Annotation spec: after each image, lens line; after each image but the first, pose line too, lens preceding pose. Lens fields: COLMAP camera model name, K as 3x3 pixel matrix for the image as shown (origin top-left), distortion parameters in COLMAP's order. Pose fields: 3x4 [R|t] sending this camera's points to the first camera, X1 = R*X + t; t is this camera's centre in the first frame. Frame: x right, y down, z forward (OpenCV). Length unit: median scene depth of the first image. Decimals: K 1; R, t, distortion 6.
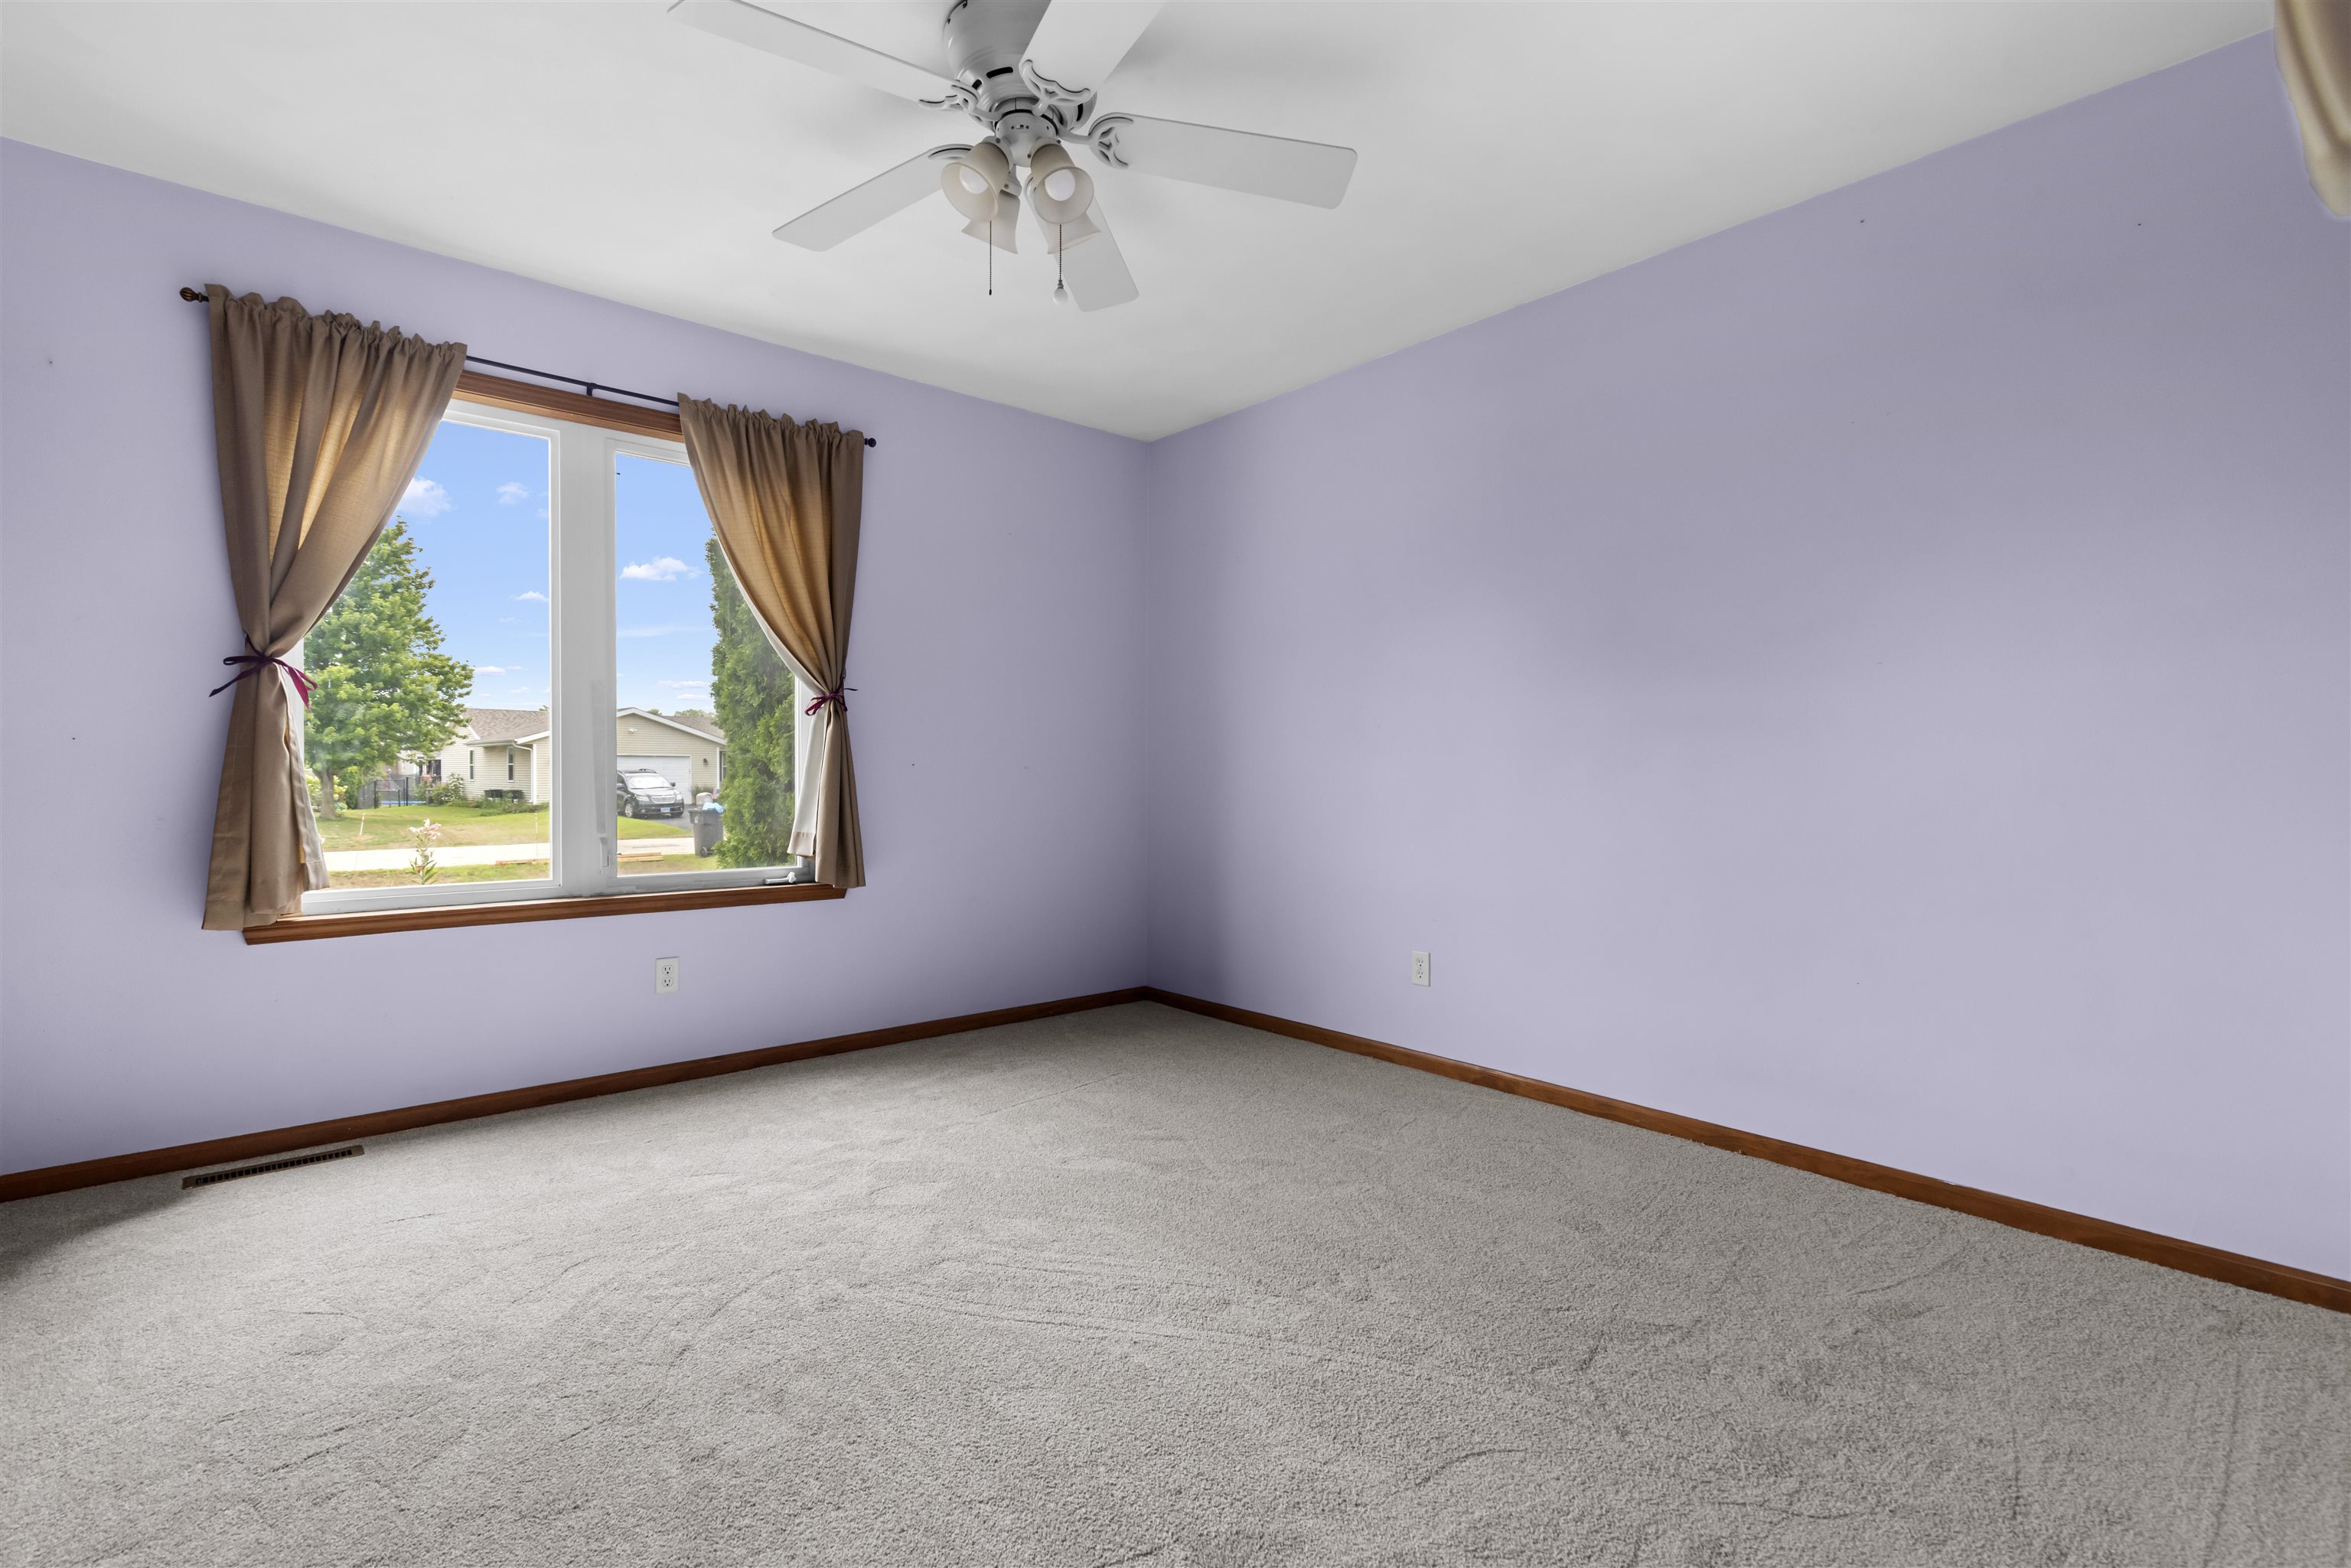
lens RADIAL K [[1060.7, 0, 1171.5], [0, 1060.7, 787.4], [0, 0, 1]] dist [0.002124, -0.000236]
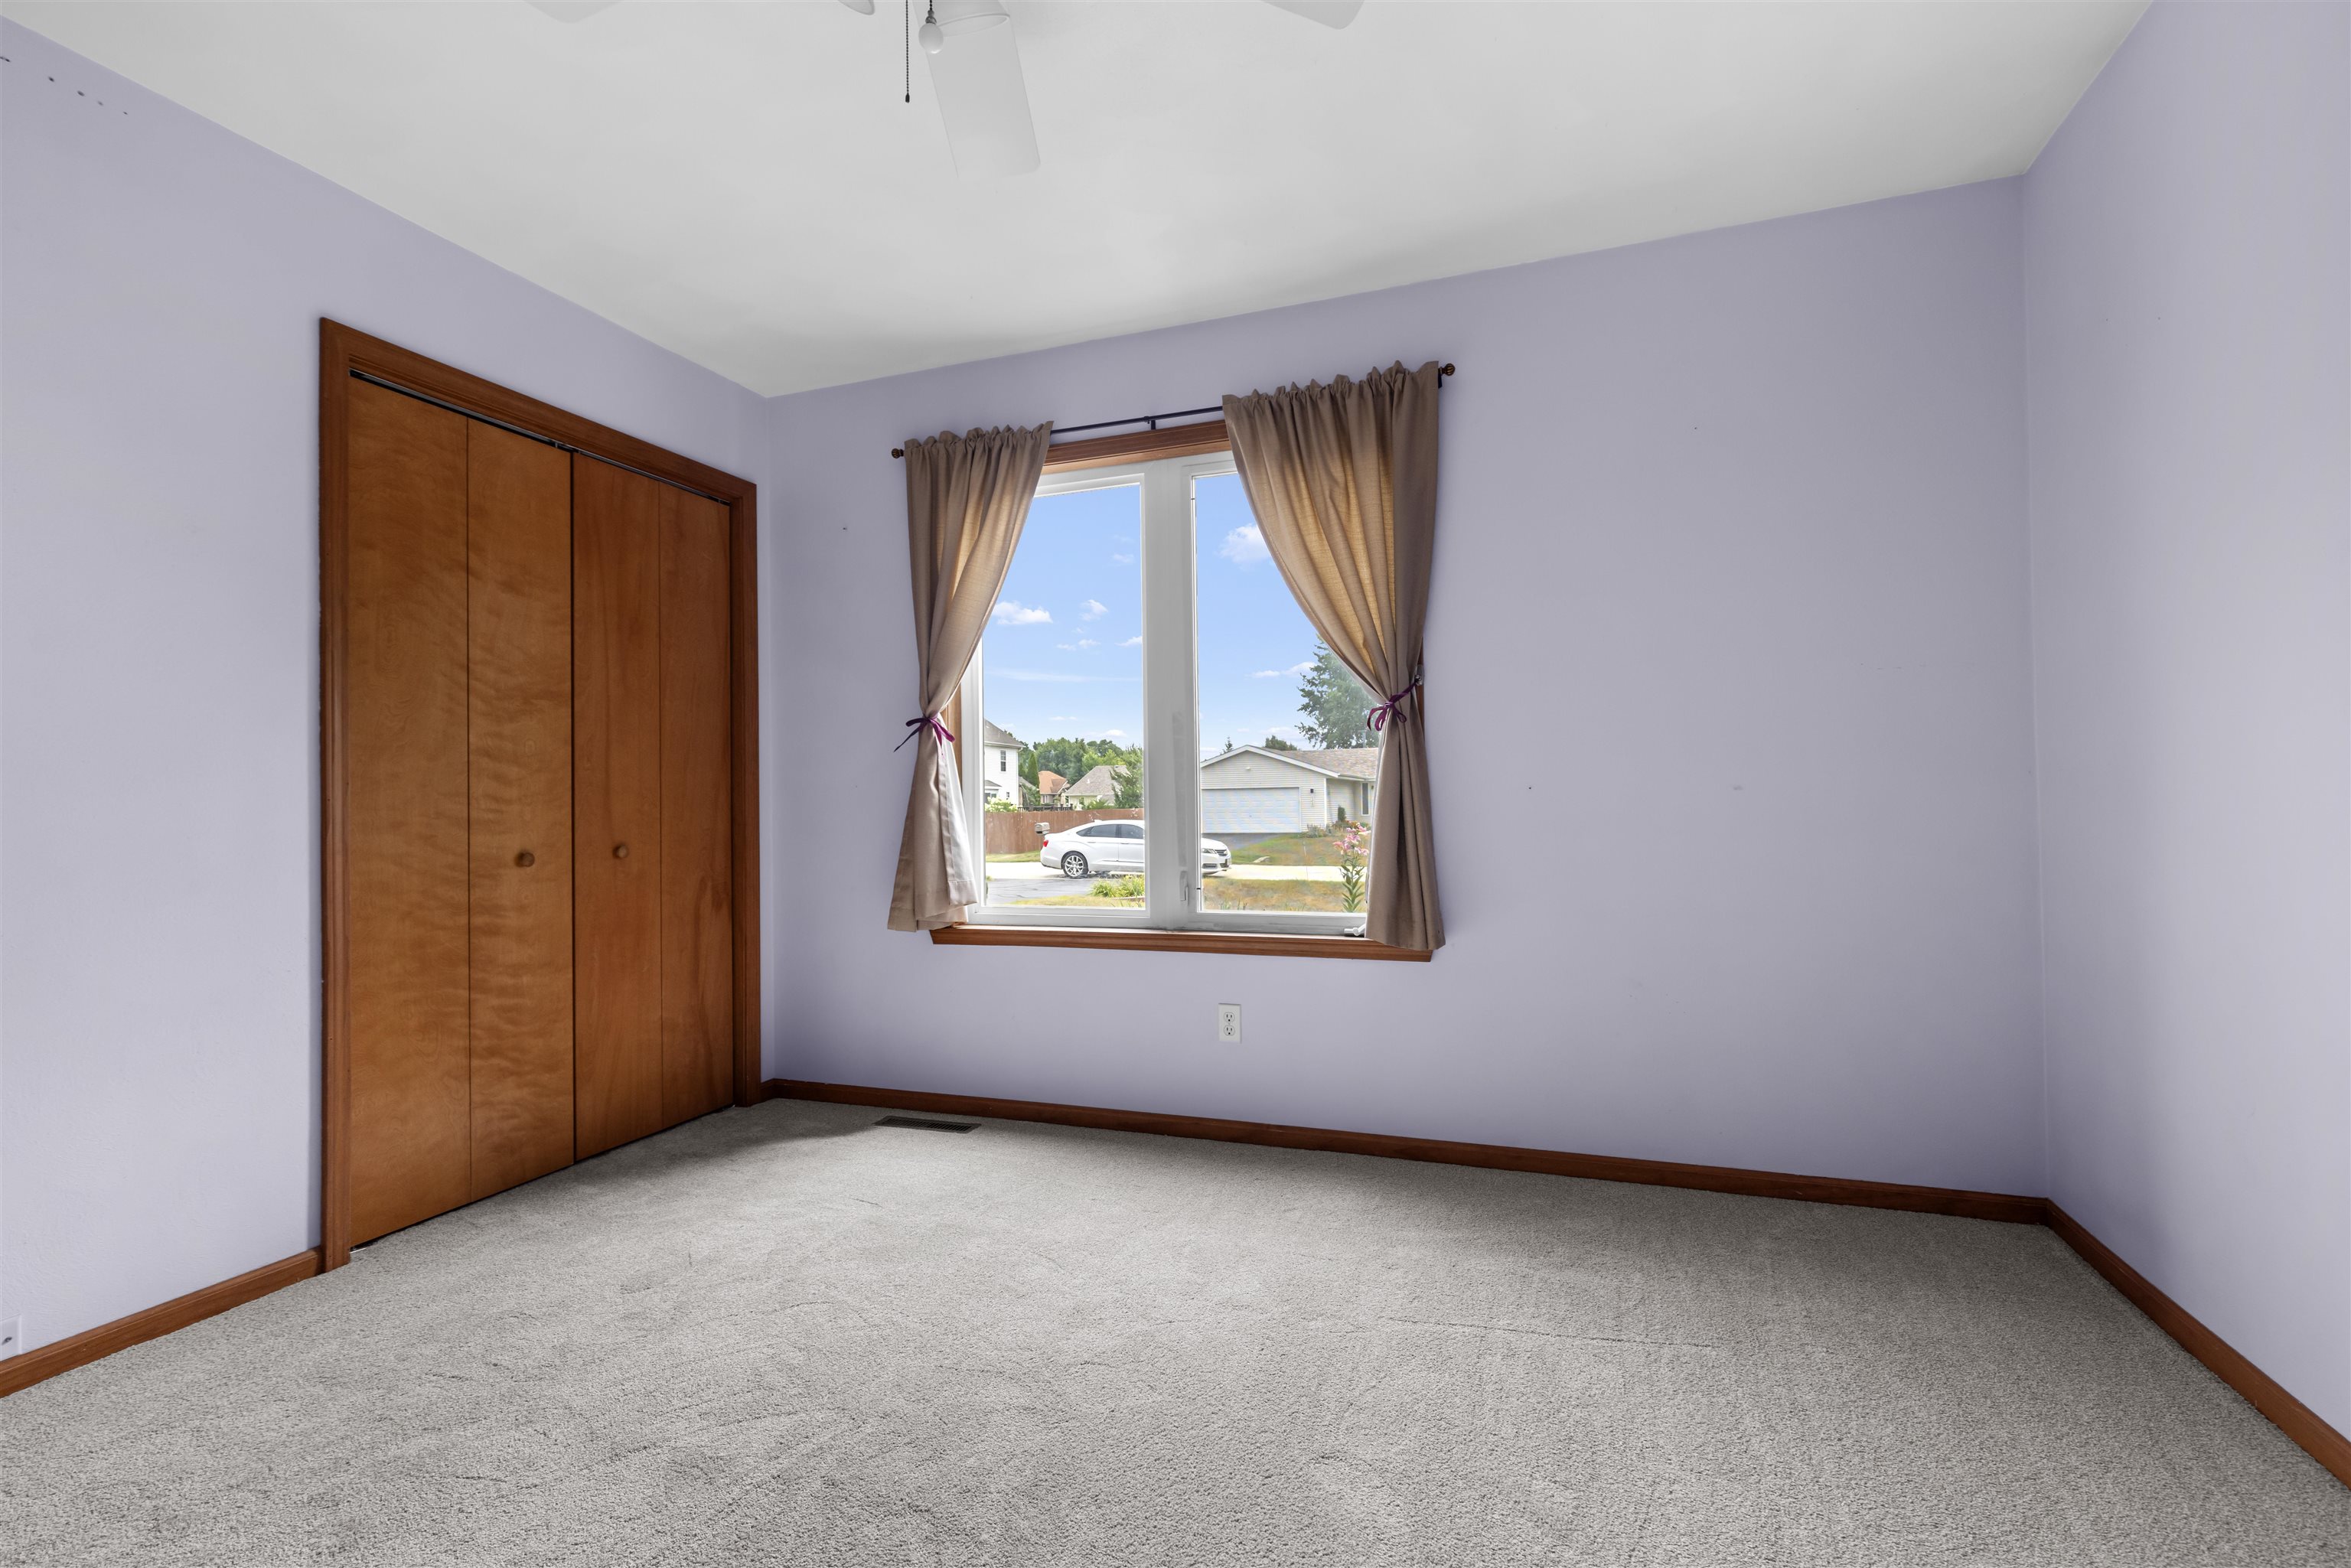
lens RADIAL K [[1060.7, 0, 1189.2], [0, 1060.7, 780.9], [0, 0, 1]] dist [0.002124, -0.000236]
pose [[0.489967, -0.020152, -0.871508, 0.335646], [0.007289, 0.999793, -0.019020, -0.017788], [0.871711, 0.002967, 0.490012, 0.540820]]
